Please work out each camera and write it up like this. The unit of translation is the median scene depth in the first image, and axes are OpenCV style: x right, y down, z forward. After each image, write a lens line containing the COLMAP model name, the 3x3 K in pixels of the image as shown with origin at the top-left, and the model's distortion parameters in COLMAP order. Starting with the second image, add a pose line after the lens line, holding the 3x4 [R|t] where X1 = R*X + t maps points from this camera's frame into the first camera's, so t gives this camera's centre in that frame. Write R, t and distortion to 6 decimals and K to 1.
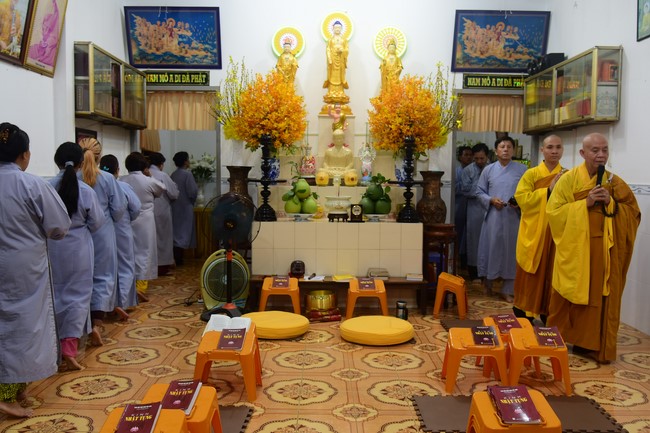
lens RADIAL K [[593.2, 0, 325.0], [0, 593.2, 216.5], [0, 0, 1]] dist [-0.044119, 0.000861]
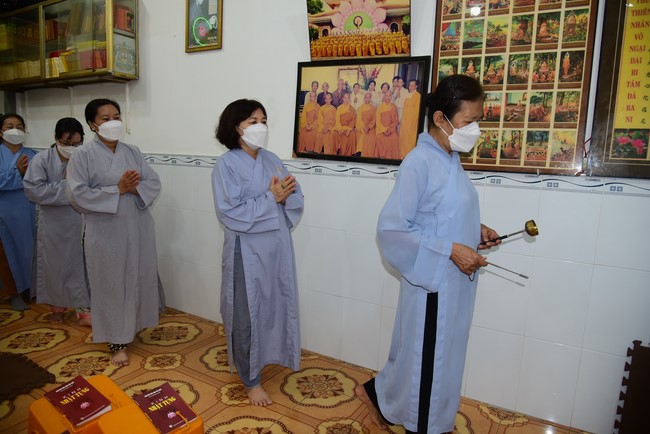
lens RADIAL K [[464.5, 0, 343.7], [0, 464.5, 218.1], [0, 0, 1]] dist [-0.033922, -0.002893]
pose [[0.519810, -0.113047, 0.846769, 0.053687], [0.032432, 0.993103, 0.112673, -0.024316], [-0.853666, -0.031106, 0.519891, 0.347862]]
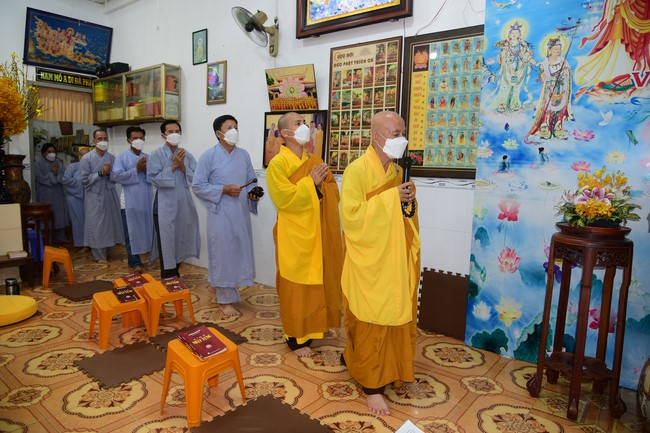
lens RADIAL K [[433.8, 0, 325.0], [0, 433.8, 216.5], [0, 0, 1]] dist [-0.038156, 0.002727]
pose [[0.634088, -0.084030, 0.768681, -0.077258], [0.035645, 0.996198, 0.079497, -0.006591], [-0.772439, -0.023009, 0.634673, 0.077359]]
